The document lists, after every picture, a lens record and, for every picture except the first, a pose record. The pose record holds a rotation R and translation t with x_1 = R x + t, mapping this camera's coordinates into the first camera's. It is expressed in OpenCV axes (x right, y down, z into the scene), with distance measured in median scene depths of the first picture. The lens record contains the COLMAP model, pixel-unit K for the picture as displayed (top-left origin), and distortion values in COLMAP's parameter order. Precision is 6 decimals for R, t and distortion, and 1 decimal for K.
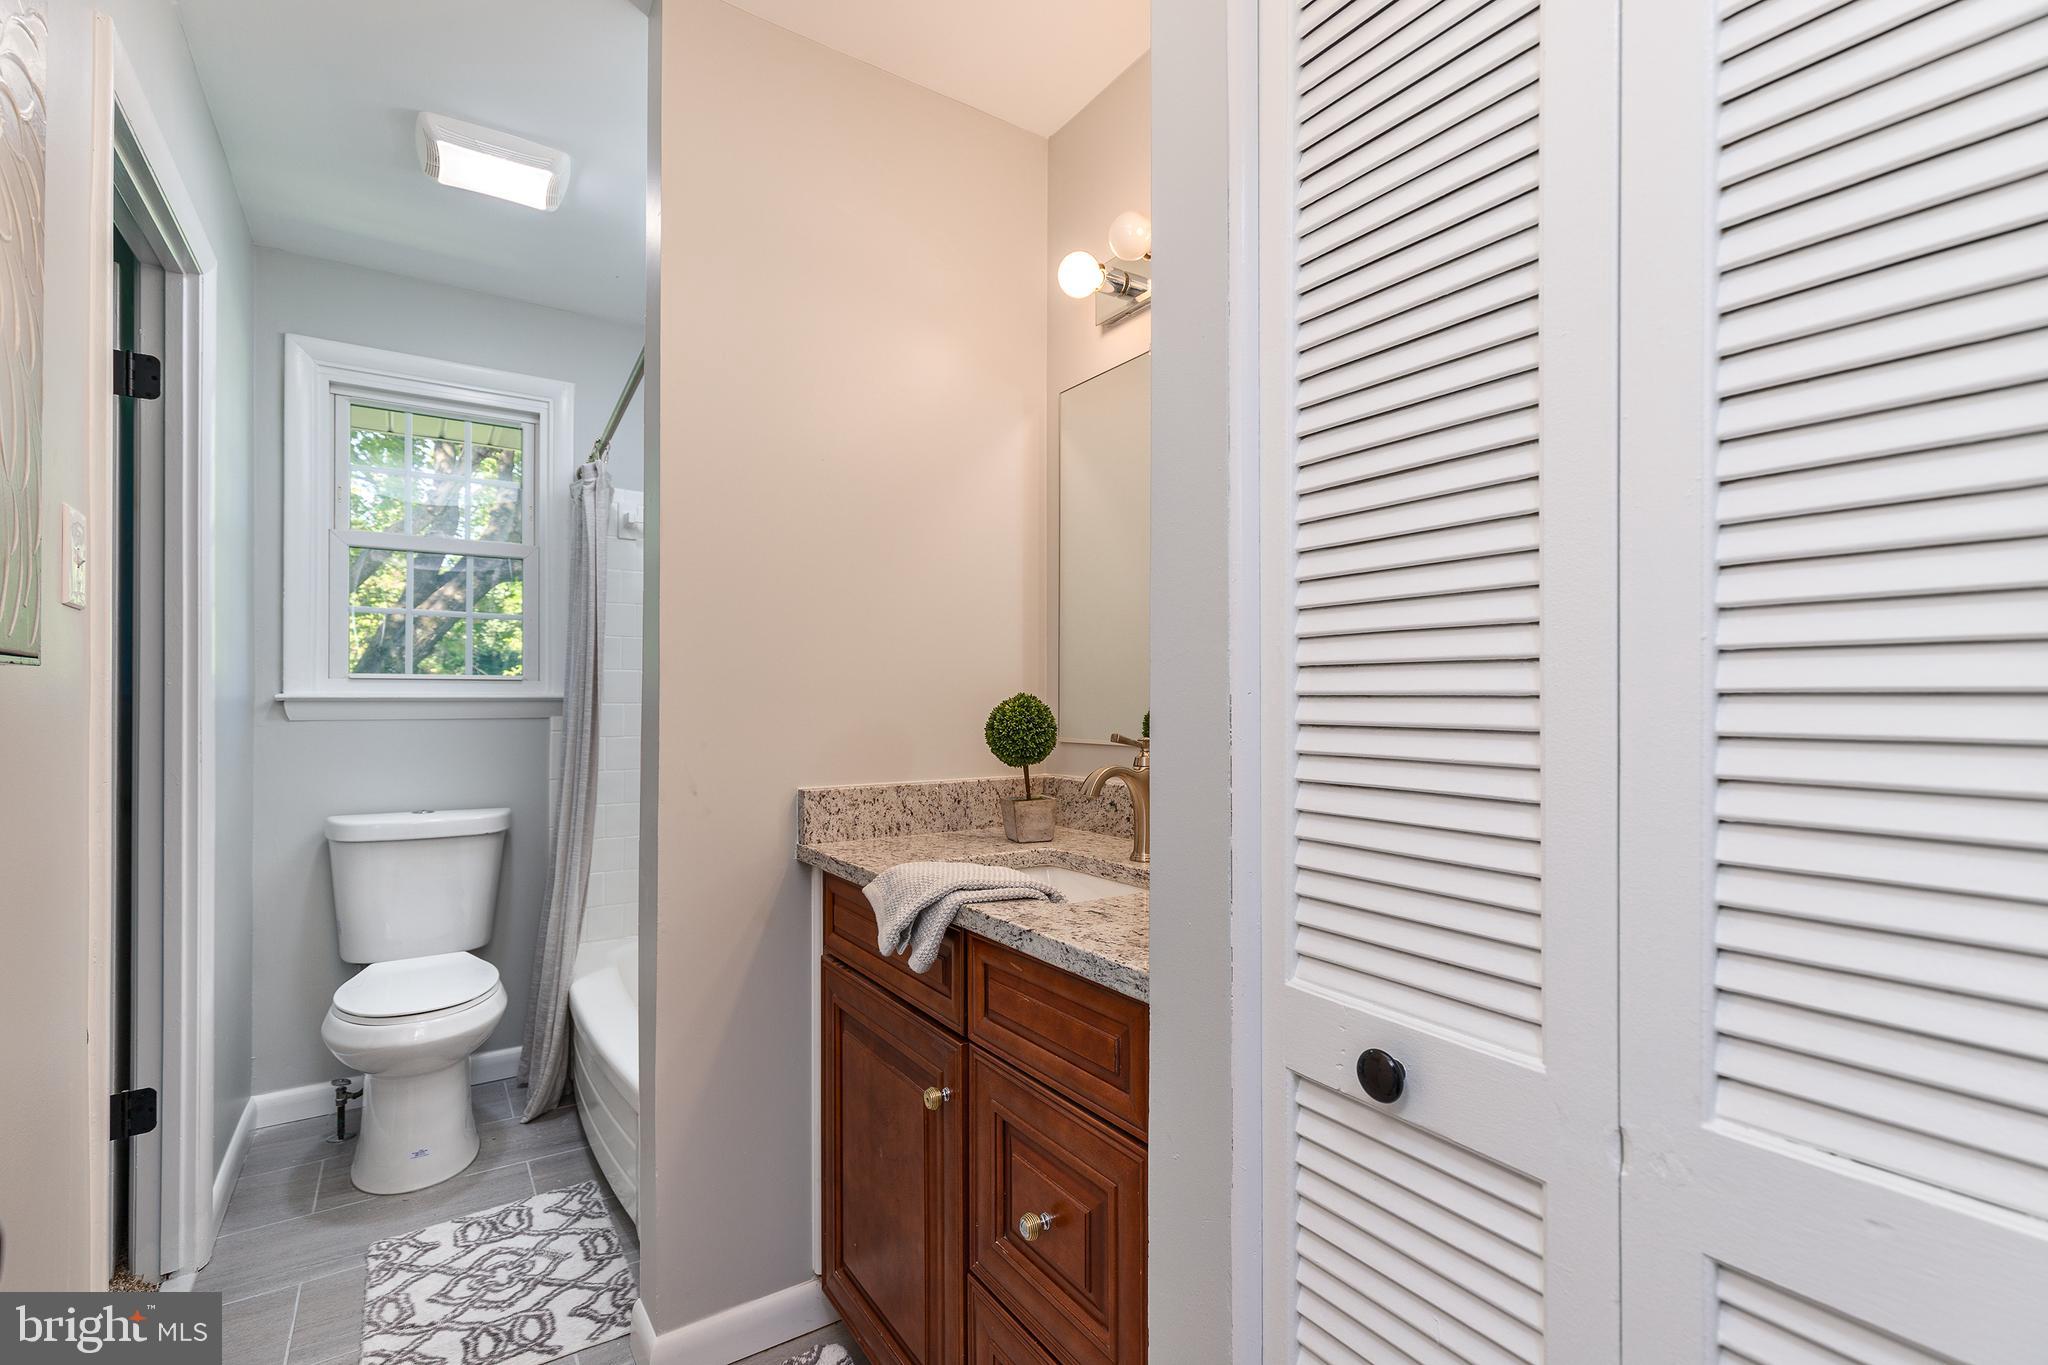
lens RADIAL K [[908.3, 0, 1024.4], [0, 908.3, 694.3], [0, 0, 1]] dist [0.000808, 0.000354]
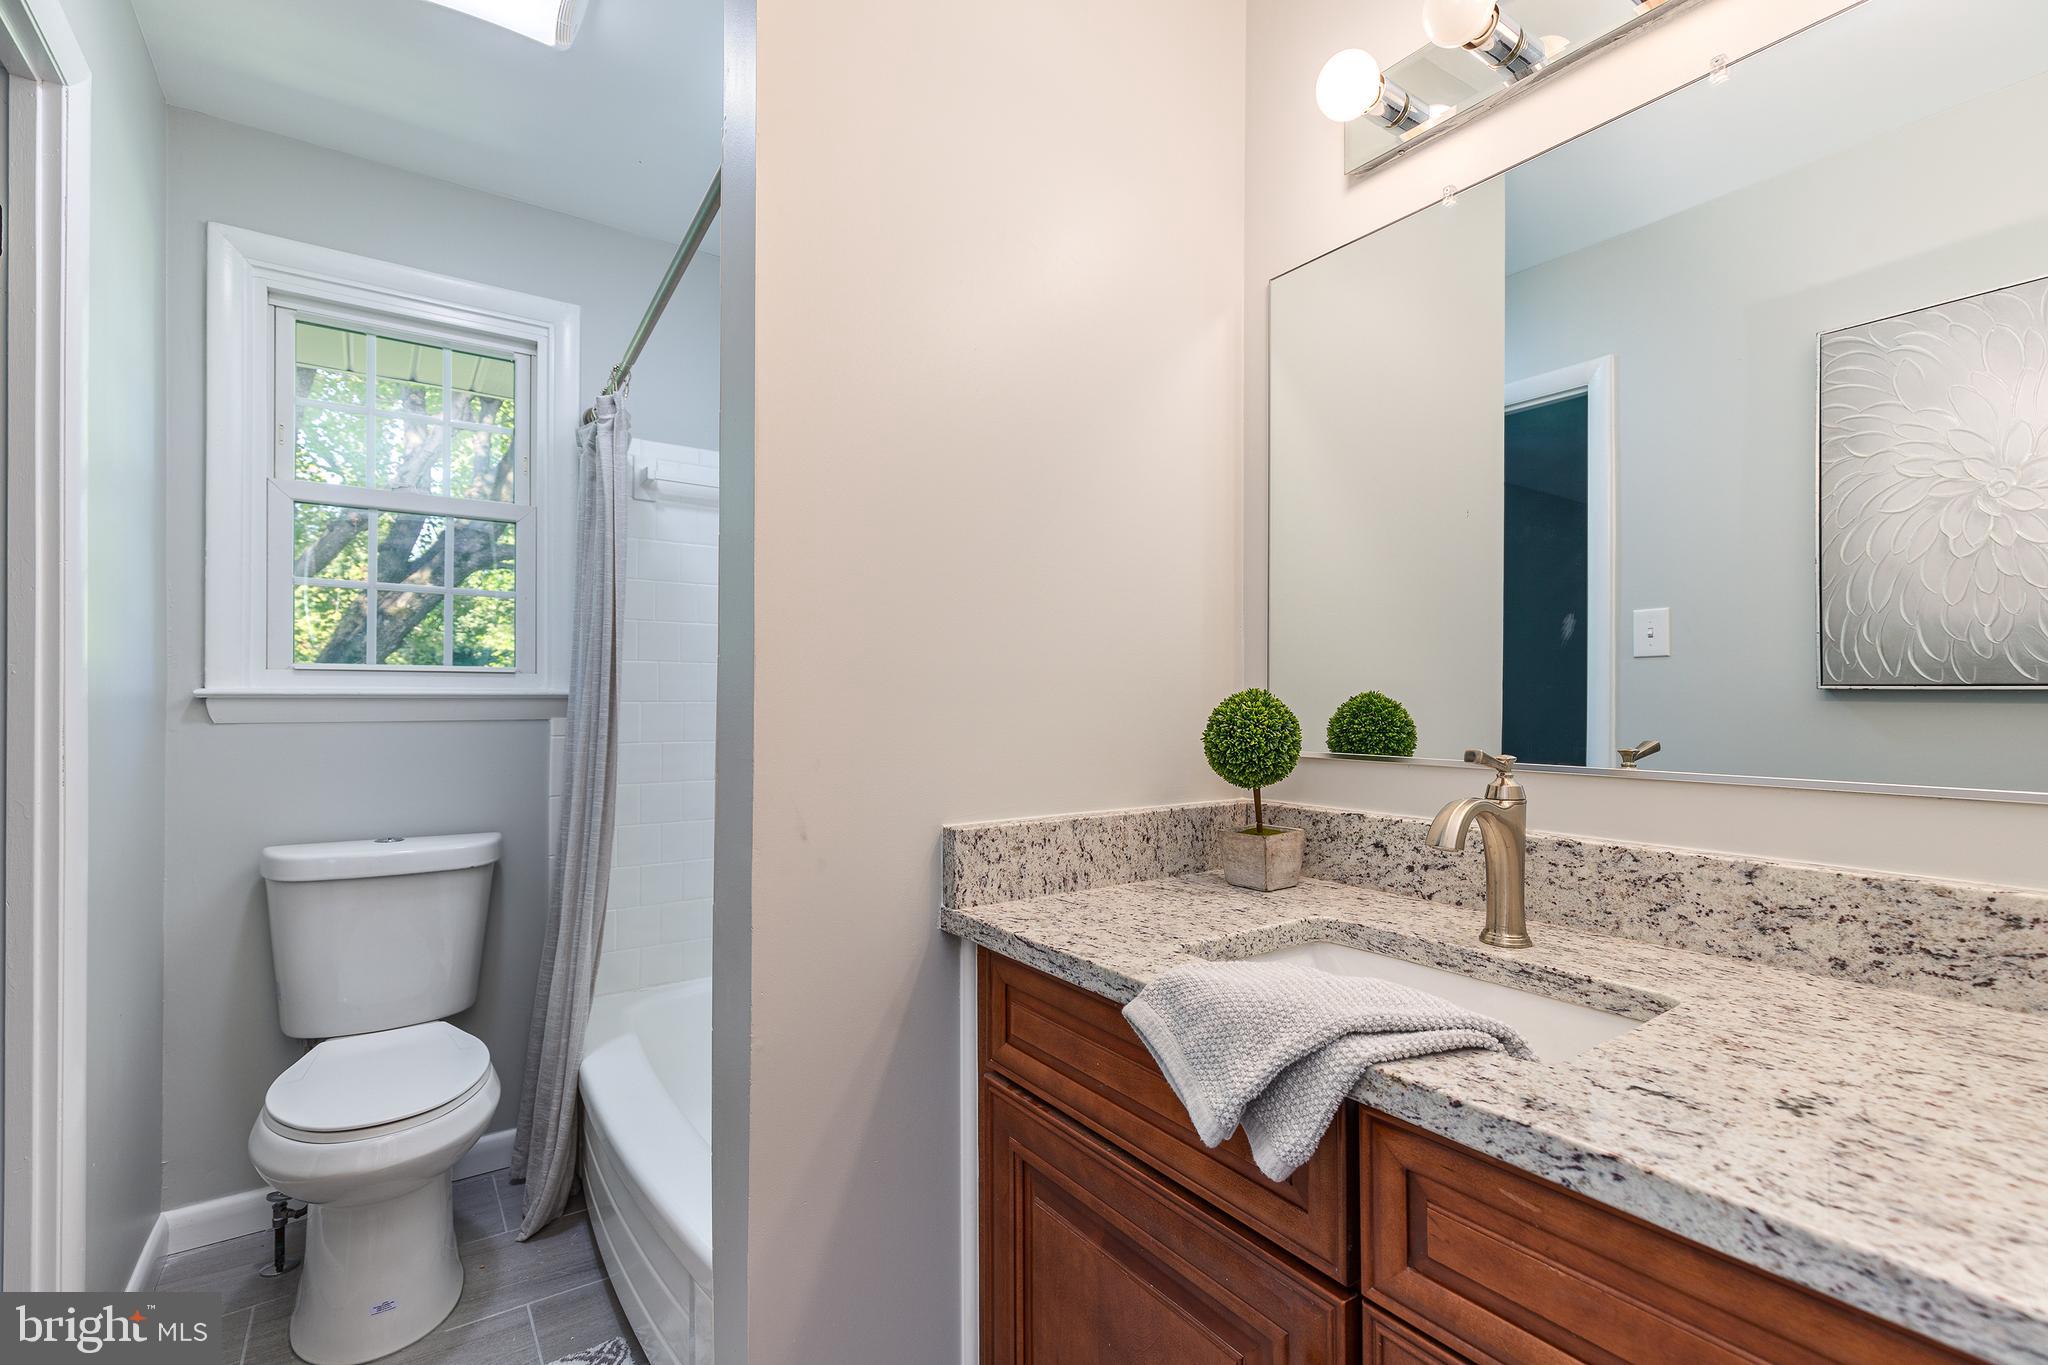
lens RADIAL K [[921.7, 0, 1034.9], [0, 921.7, 695.4], [0, 0, 1]] dist [0.004435, -0.001167]
pose [[0.999720, 0.001926, 0.023604, -0.167853], [-0.001980, 0.999996, 0.002250, 0.002594], [-0.023599, -0.002296, 0.999719, 0.257716]]
